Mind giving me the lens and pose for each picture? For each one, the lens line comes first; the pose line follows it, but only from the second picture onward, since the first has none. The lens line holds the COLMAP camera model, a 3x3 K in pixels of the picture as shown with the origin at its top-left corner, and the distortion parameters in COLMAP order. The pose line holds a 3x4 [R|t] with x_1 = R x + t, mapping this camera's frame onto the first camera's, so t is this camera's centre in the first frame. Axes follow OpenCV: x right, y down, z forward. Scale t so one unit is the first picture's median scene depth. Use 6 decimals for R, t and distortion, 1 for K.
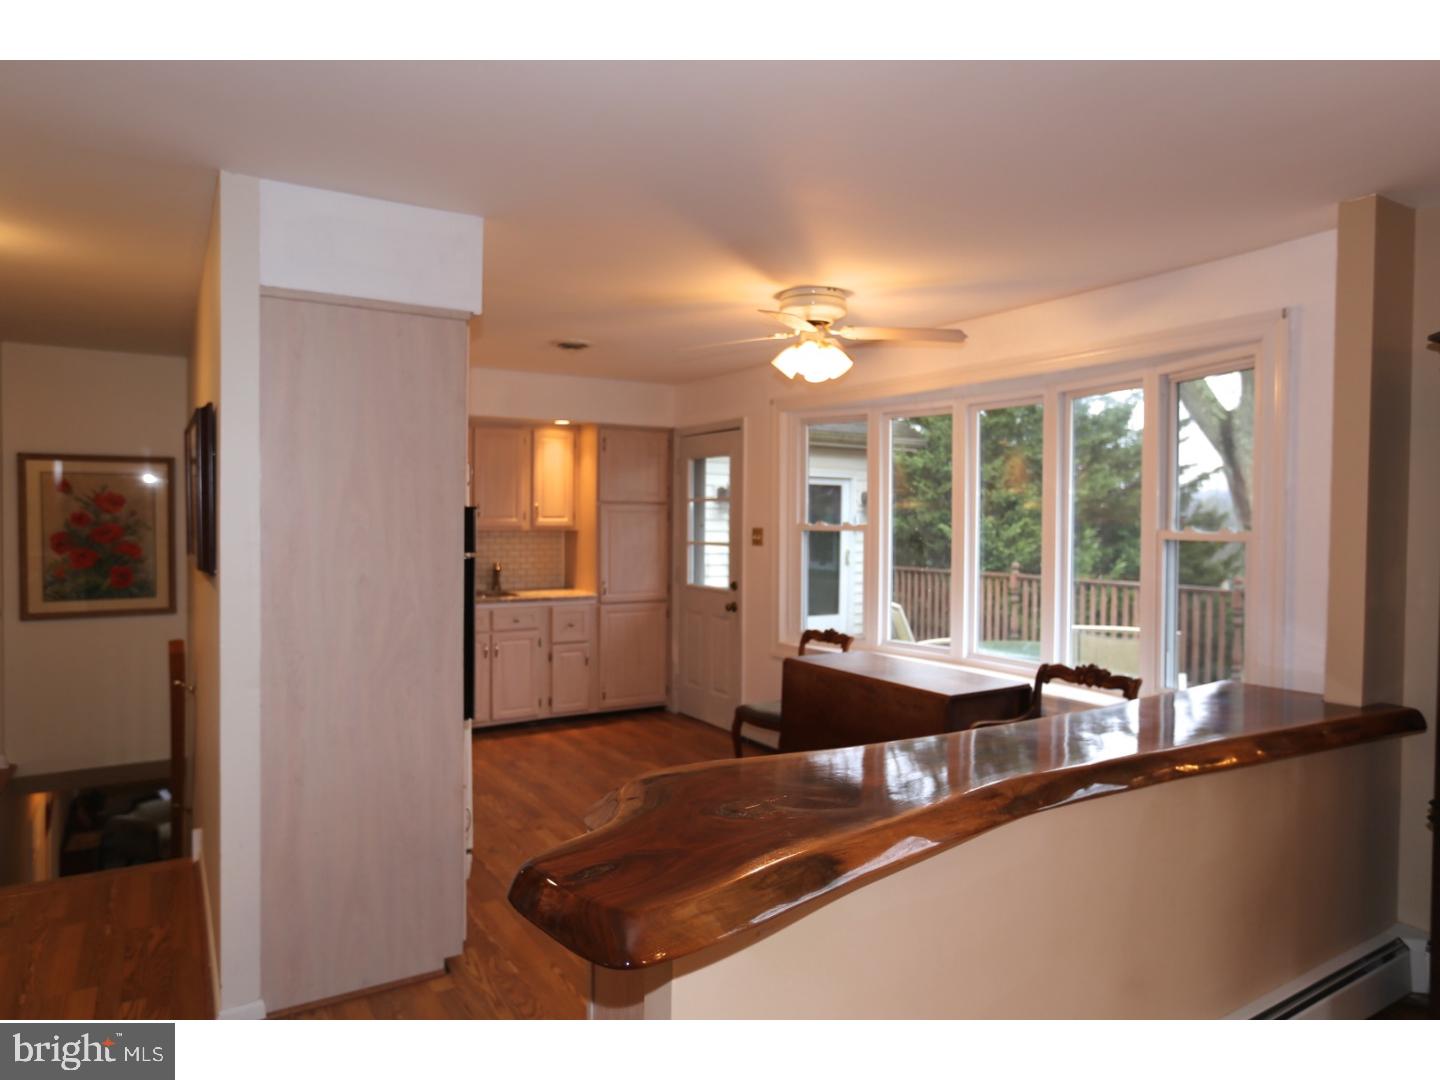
lens RADIAL K [[899.6, 0, 720.0], [0, 899.6, 540.0], [0, 0, 1]] dist [-0.064939, -0.000157]
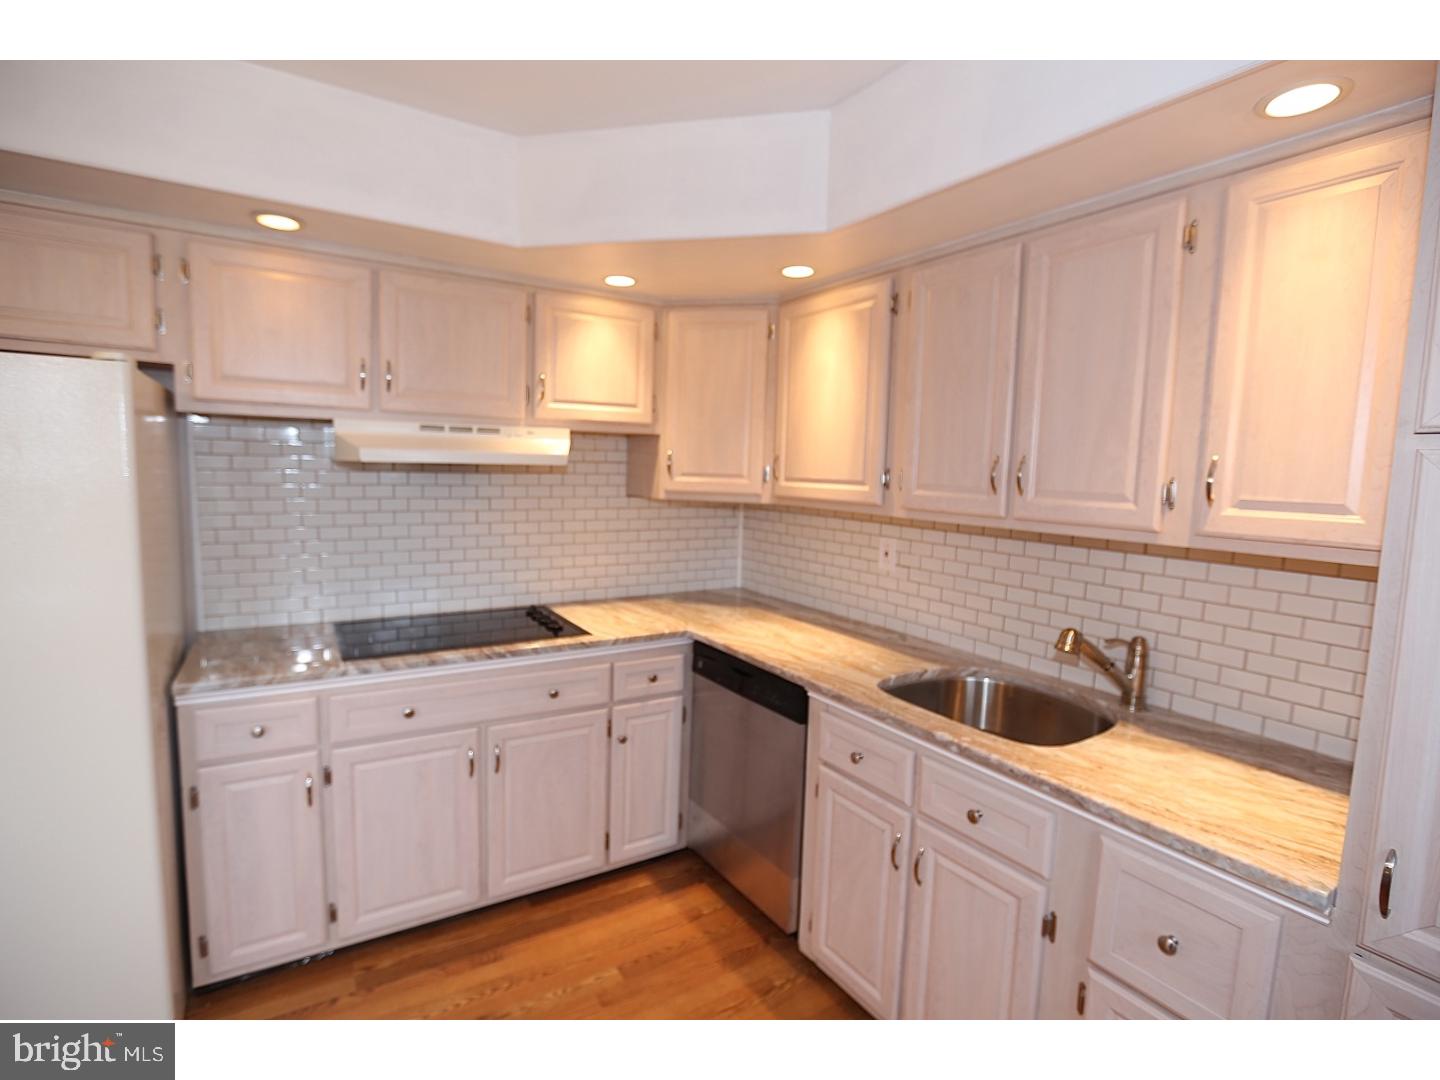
lens RADIAL K [[676.9, 0, 720.0], [0, 676.9, 540.0], [0, 0, 1]] dist [-0.031844, 0.000216]
pose [[-0.006531, 0.101897, -0.994773, 0.004605], [-0.043339, 0.993831, 0.102085, -0.029874], [0.999039, 0.043779, -0.002075, 0.878910]]
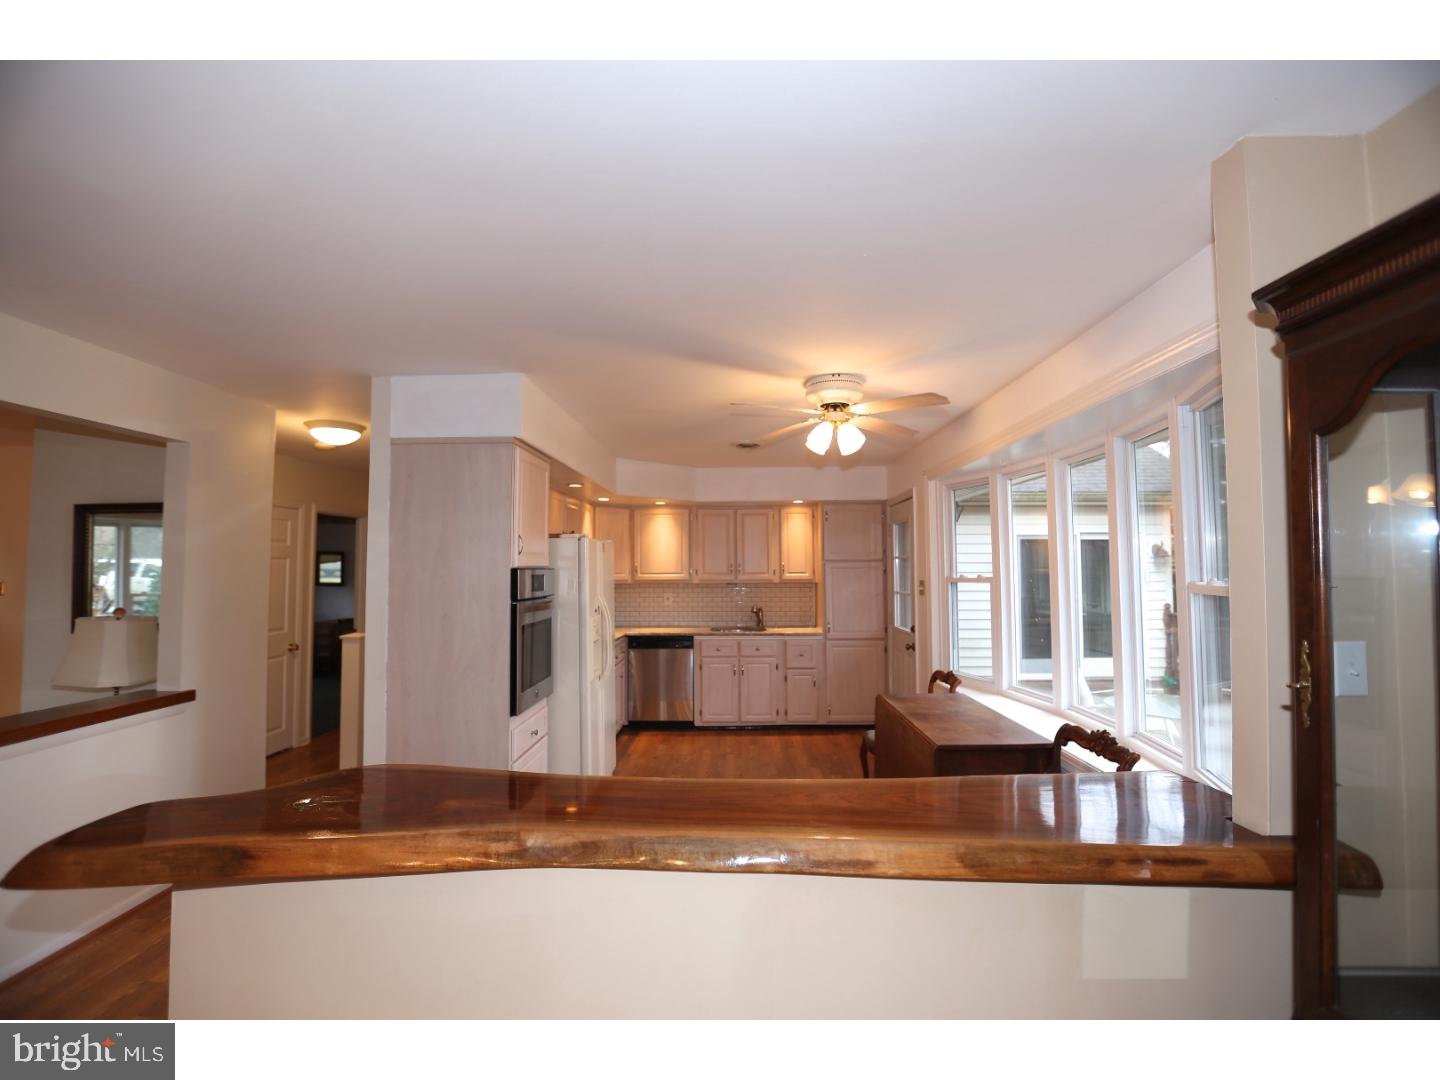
lens RADIAL K [[653.3, 0, 720.0], [0, 653.3, 540.0], [0, 0, 1]] dist [-0.033834, 0.000100]
pose [[0.831595, -0.039417, -0.553982, 0.271683], [-0.002095, 0.997248, -0.074102, -0.001767], [0.555378, 0.062784, 0.829224, 0.133822]]
